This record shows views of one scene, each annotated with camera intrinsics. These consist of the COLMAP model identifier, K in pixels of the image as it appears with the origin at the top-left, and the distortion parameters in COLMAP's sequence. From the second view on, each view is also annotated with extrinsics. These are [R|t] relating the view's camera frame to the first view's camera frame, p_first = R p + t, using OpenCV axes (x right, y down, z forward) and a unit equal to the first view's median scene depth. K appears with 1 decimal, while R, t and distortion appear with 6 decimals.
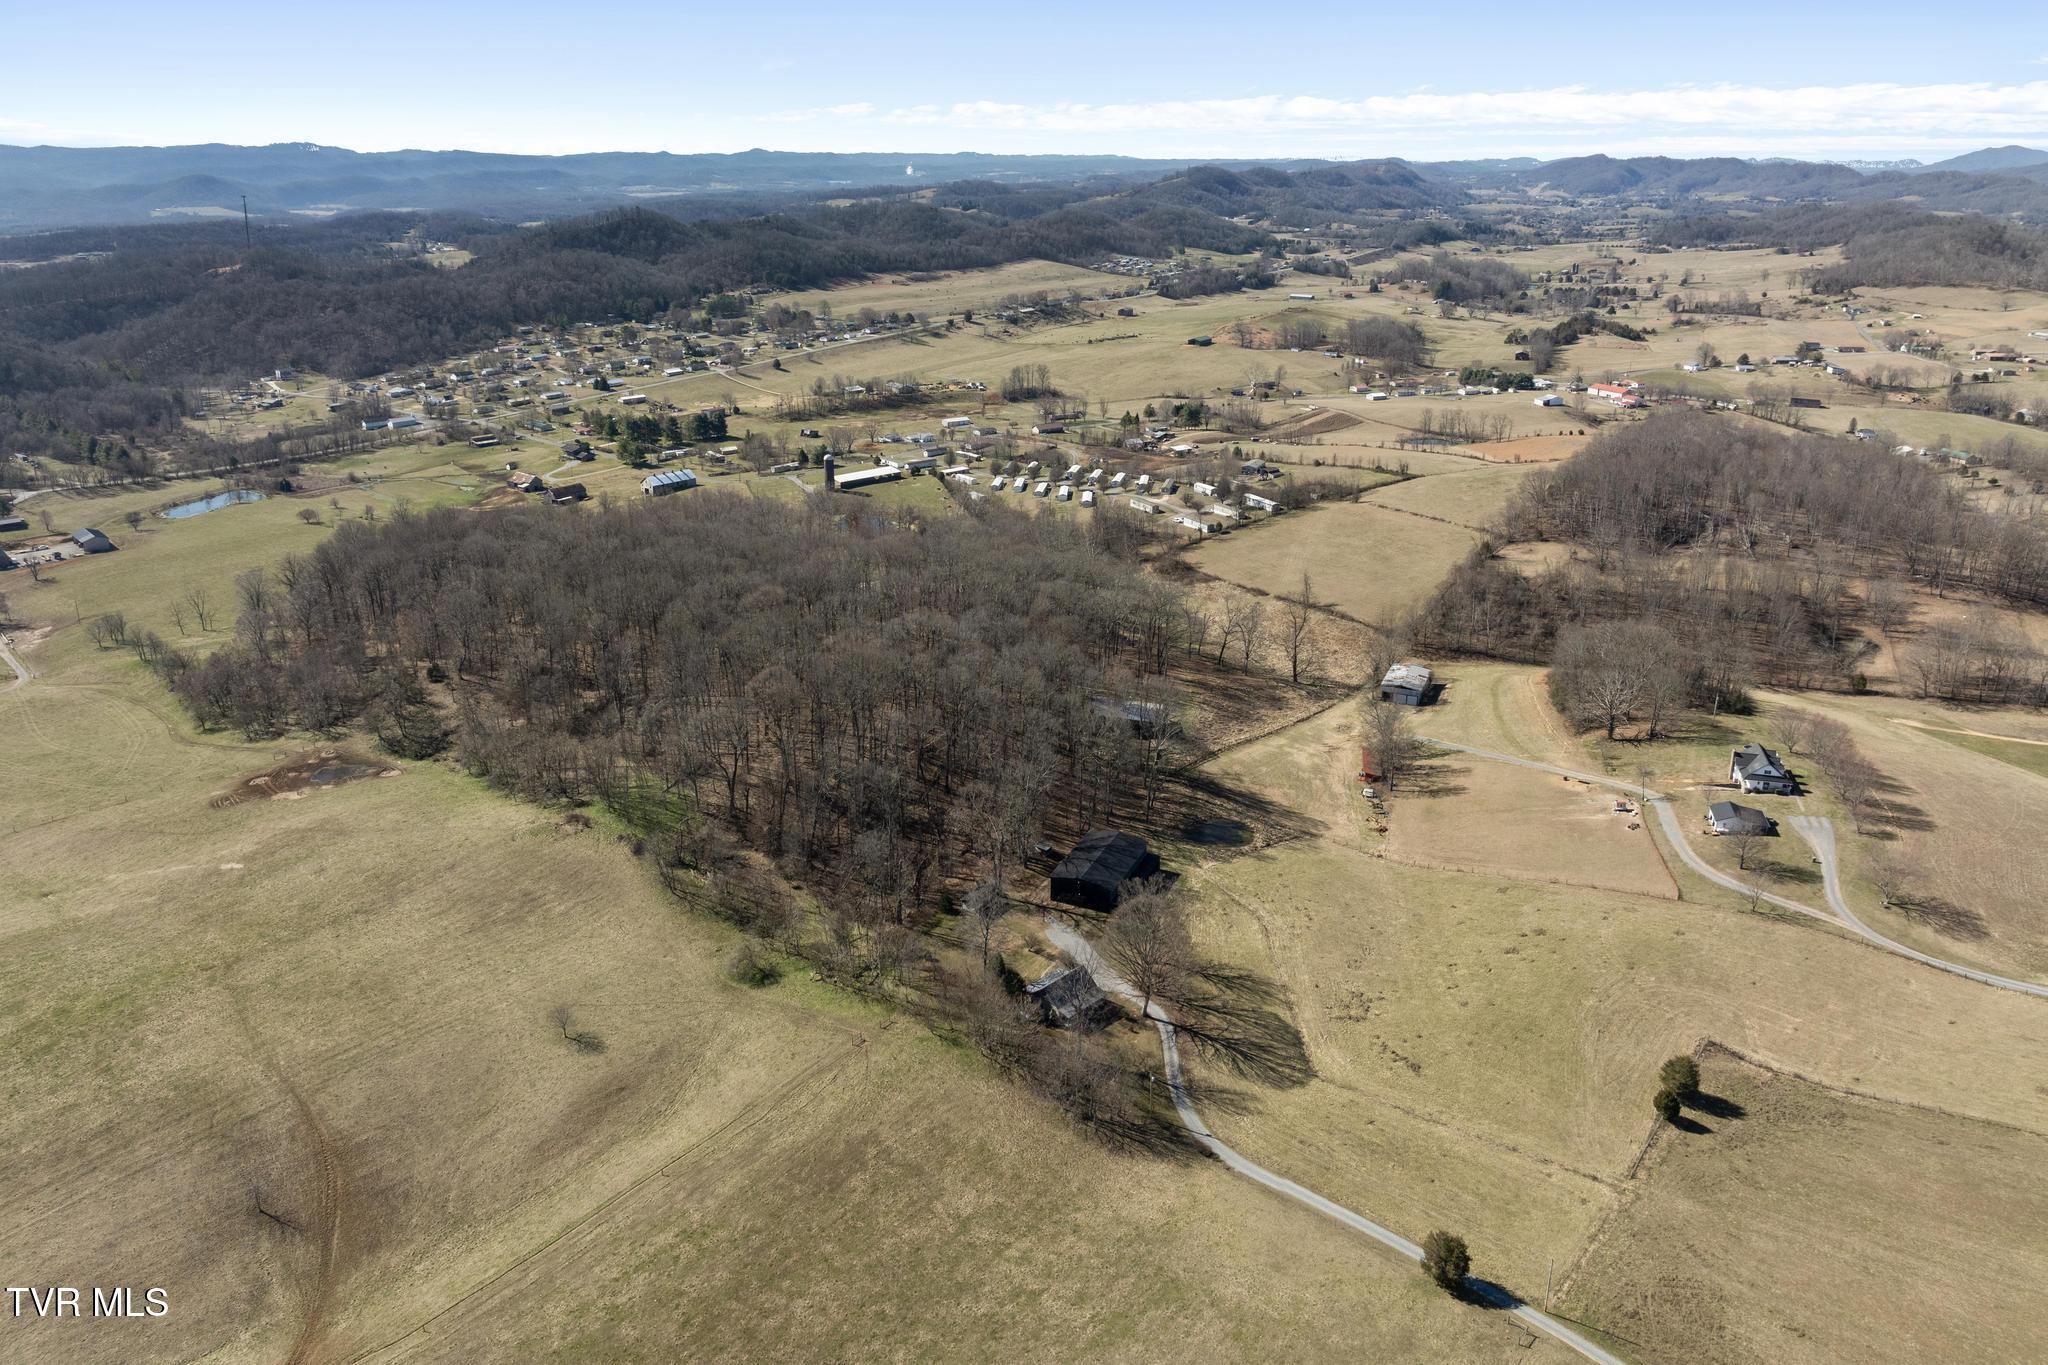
lens RADIAL K [[1444.1, 0, 1042.0], [0, 1444.1, 575.1], [0, 0, 1]] dist [-0.040030, 0.003916]
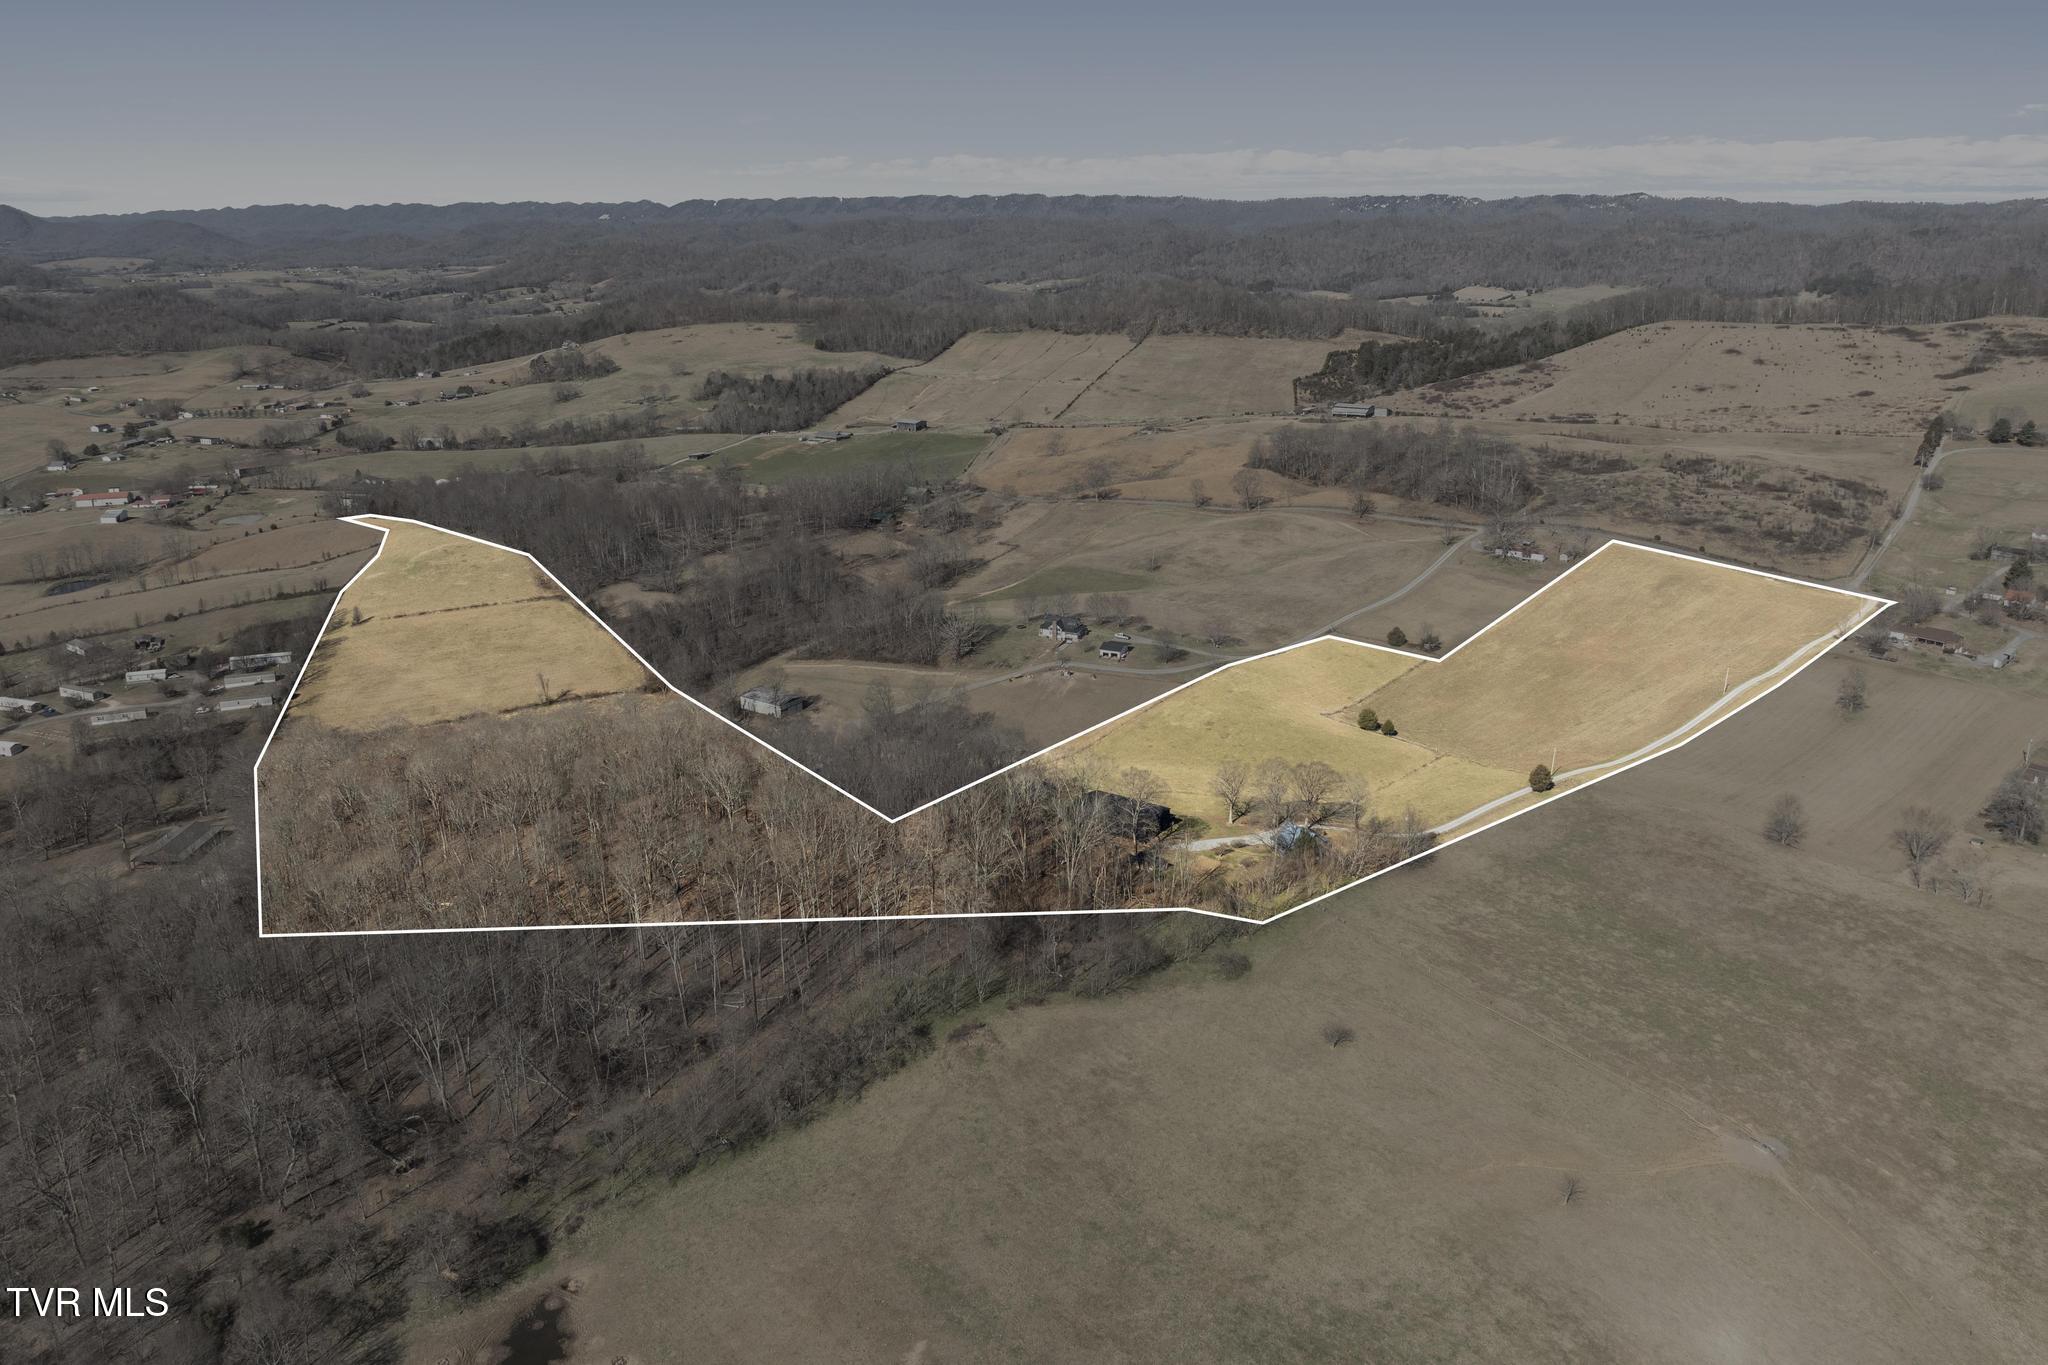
lens RADIAL K [[1444.1, 0, 1042.0], [0, 1444.1, 575.1], [0, 0, 1]] dist [-0.040030, 0.003916]
pose [[0.180149, -0.245582, 0.952489, -0.297073], [0.284367, 0.939987, 0.188575, -0.066704], [-0.941638, 0.236884, 0.239174, 0.186151]]
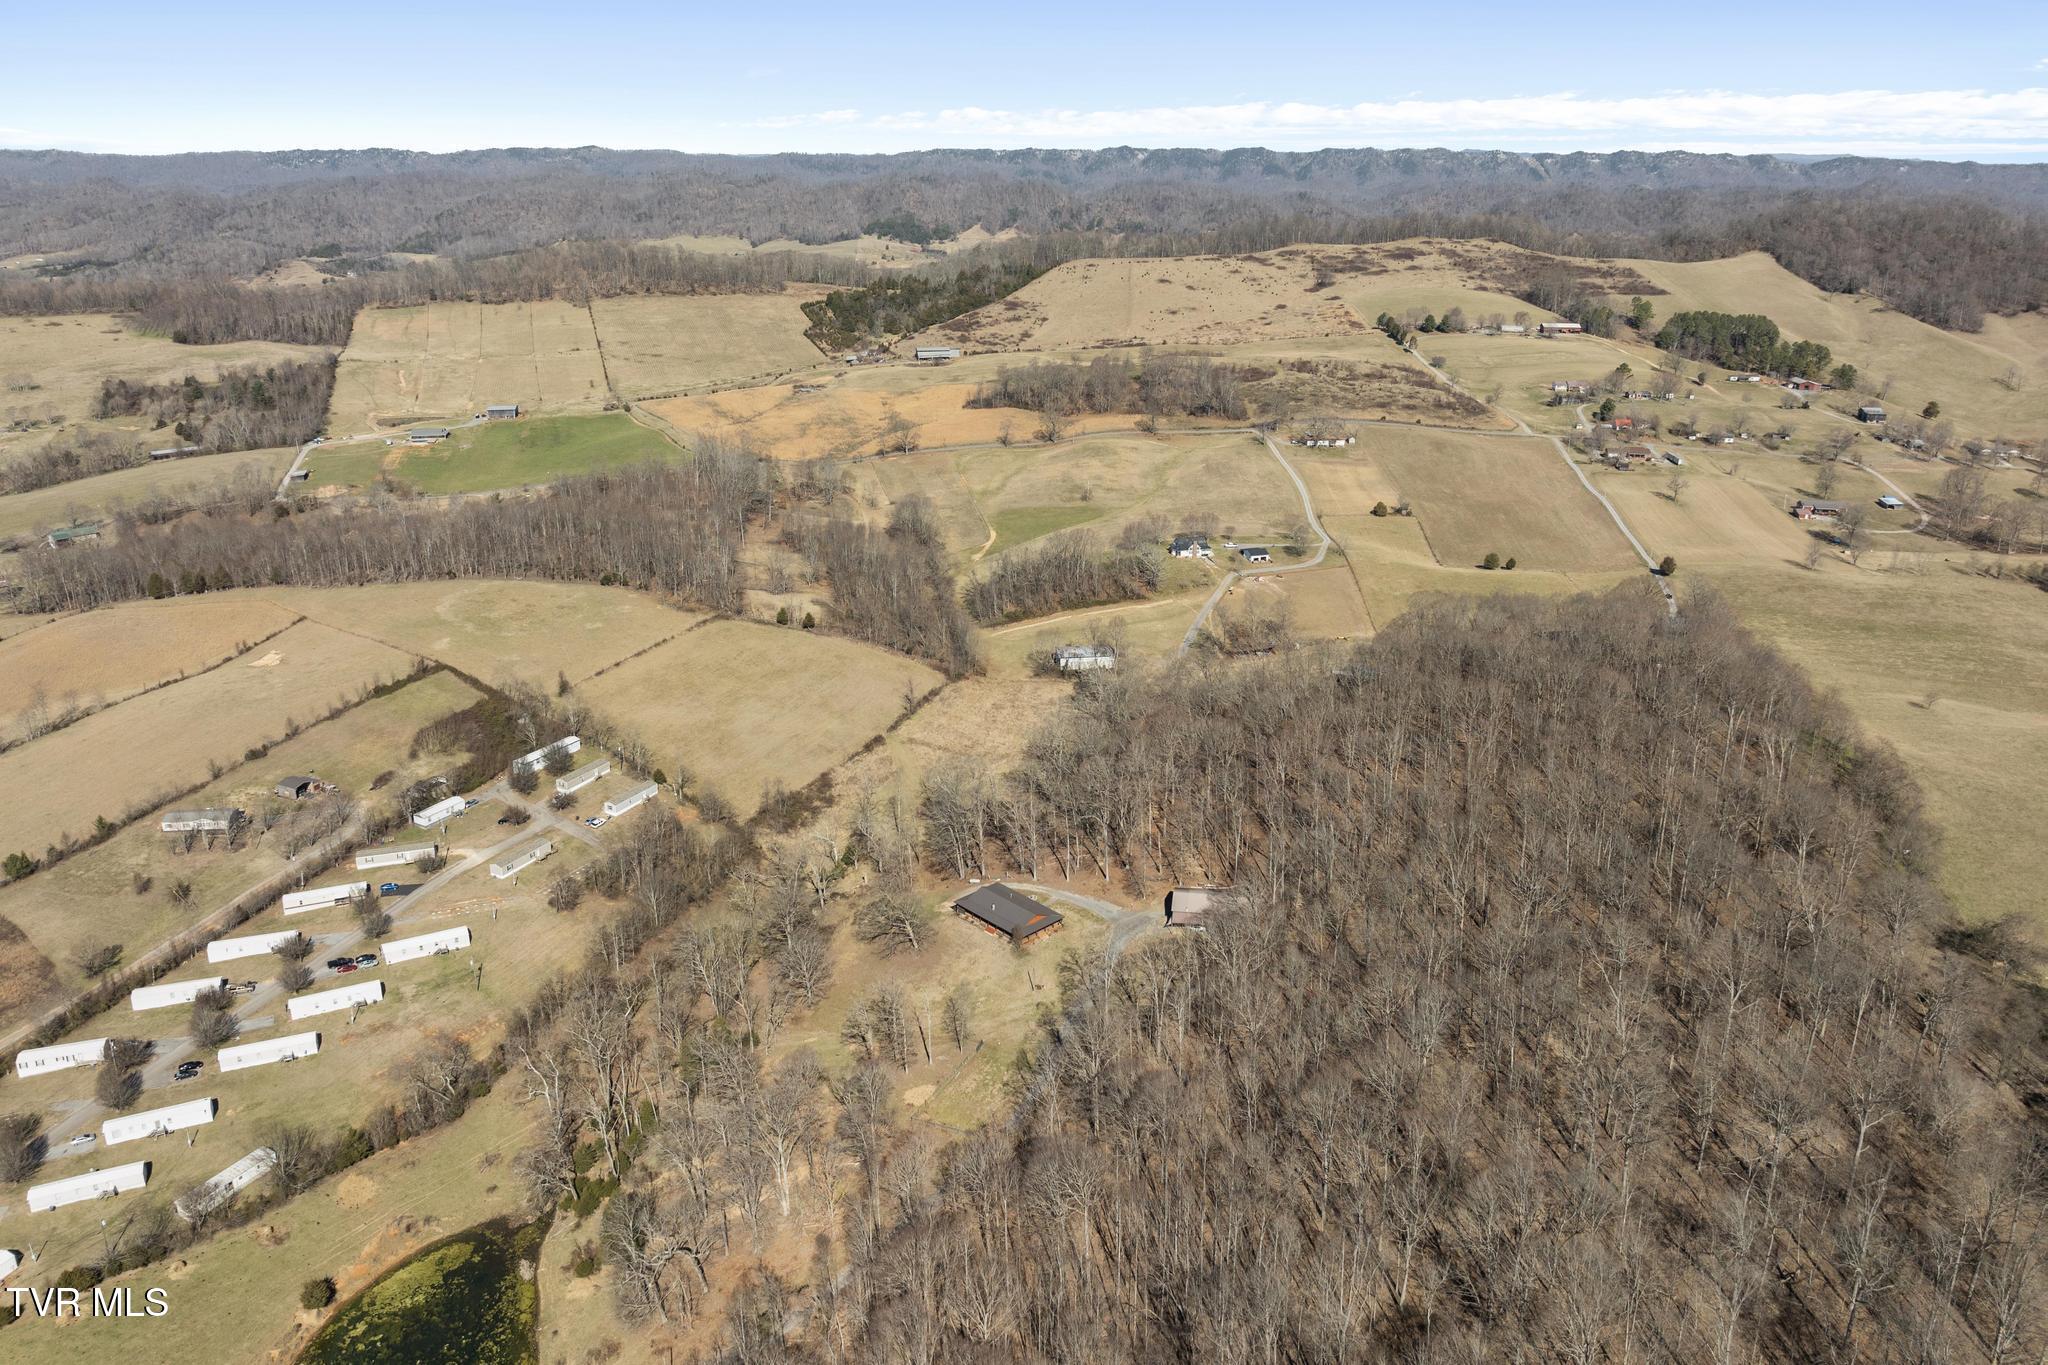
lens RADIAL K [[1444.1, 0, 1042.0], [0, 1444.1, 575.1], [0, 0, 1]] dist [-0.040030, 0.003916]
pose [[-0.524061, -0.239882, 0.817200, -0.254145], [0.236568, 0.880757, 0.410247, -0.178360], [-0.818166, 0.408318, -0.404822, 0.555733]]
